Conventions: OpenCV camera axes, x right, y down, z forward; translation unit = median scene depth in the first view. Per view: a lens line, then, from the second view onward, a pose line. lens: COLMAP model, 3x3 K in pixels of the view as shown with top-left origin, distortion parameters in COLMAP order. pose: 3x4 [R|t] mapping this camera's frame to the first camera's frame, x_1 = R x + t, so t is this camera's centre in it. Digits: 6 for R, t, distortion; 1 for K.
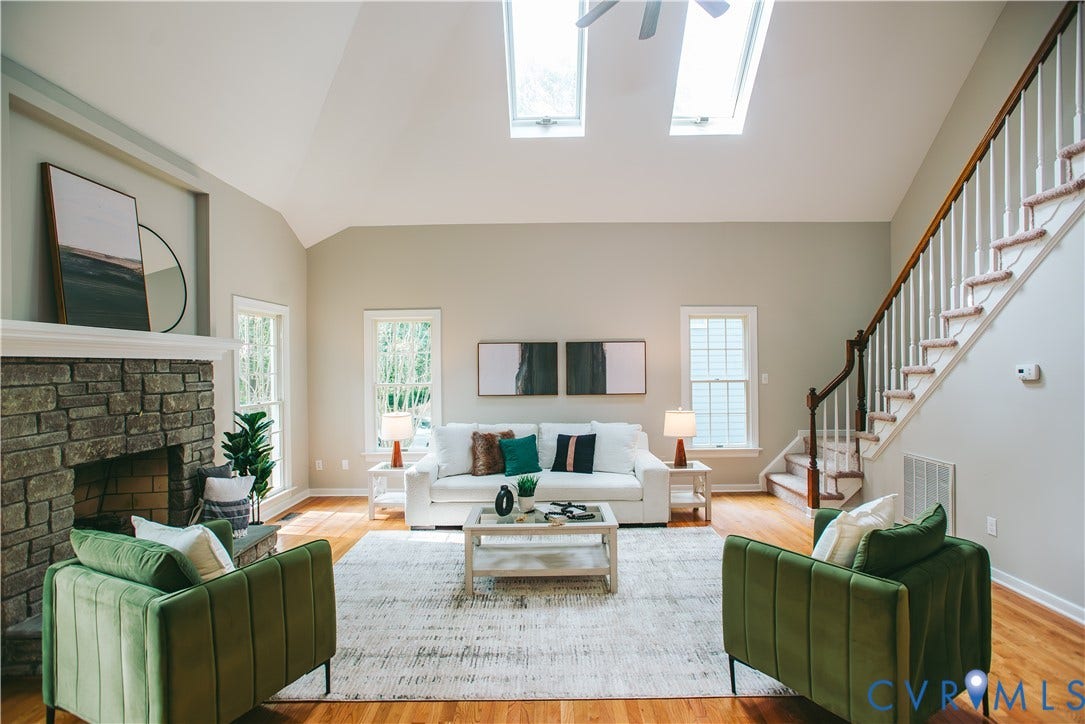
lens RADIAL K [[518.6, 0, 538.5], [0, 518.6, 362.0], [0, 0, 1]] dist [-0.060614, 0.035800]
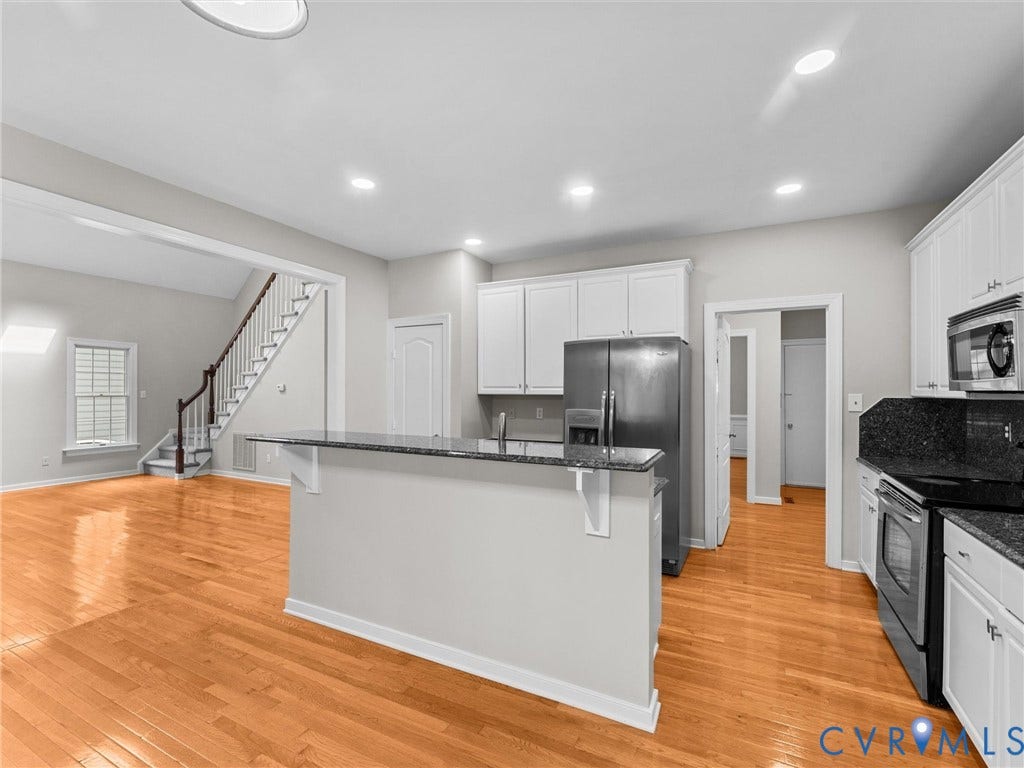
lens RADIAL K [[473.9, 0, 507.1], [0, 473.9, 386.2], [0, 0, 1]] dist [-0.004185, -0.000491]
pose [[0.446521, 0.018525, 0.894582, -0.343578], [-0.009469, 0.999828, -0.015978, 0.025873], [-0.894723, -0.001336, 0.446619, -0.597188]]
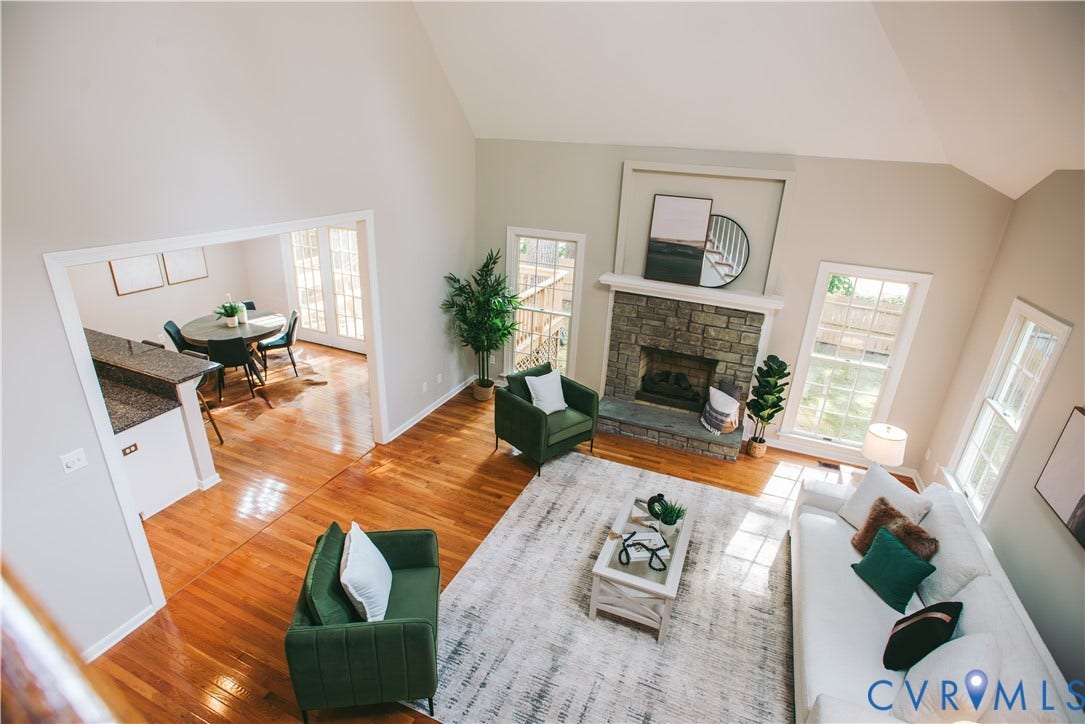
lens RADIAL K [[529.0, 0, 564.8], [0, 529.0, 360.8], [0, 0, 1]] dist [-0.030453, -0.000036]
pose [[-0.341277, 0.343564, -0.874925, 0.660832], [-0.052320, 0.922422, 0.382623, -0.329210], [0.938505, 0.176357, -0.296826, 0.817846]]
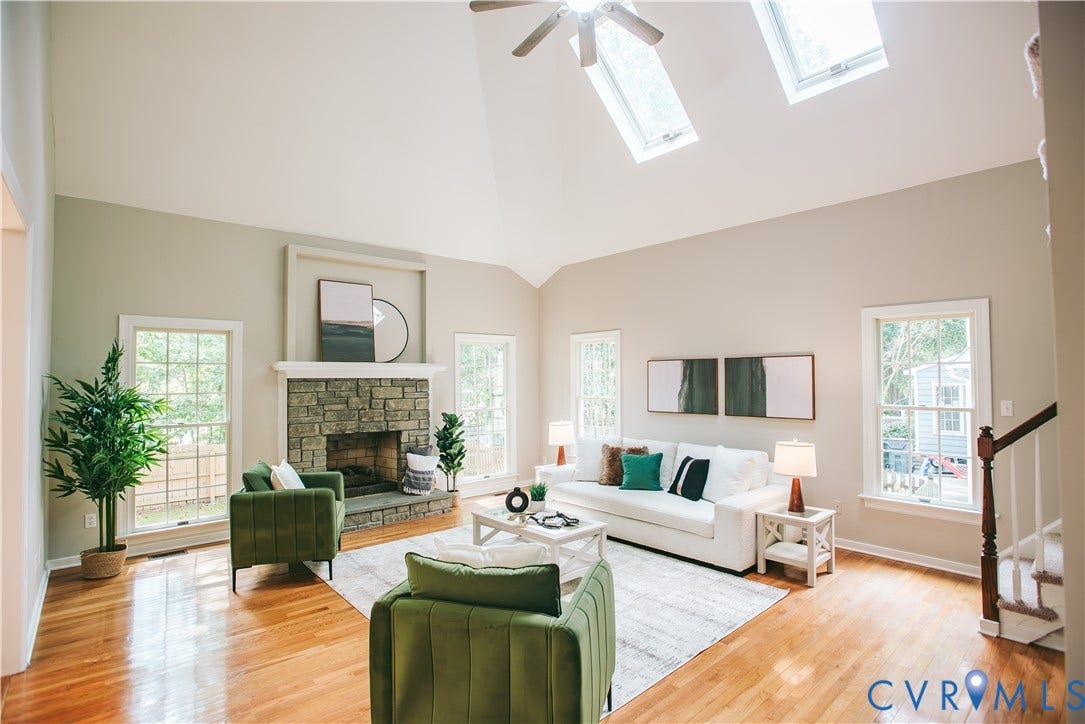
lens RADIAL K [[518.6, 0, 538.5], [0, 518.6, 362.0], [0, 0, 1]] dist [-0.060614, 0.035800]
pose [[0.669129, -0.016640, -0.742960, 0.639228], [0.003025, 0.999802, -0.019668, -0.017737], [0.743140, 0.010913, 0.669047, 0.177692]]
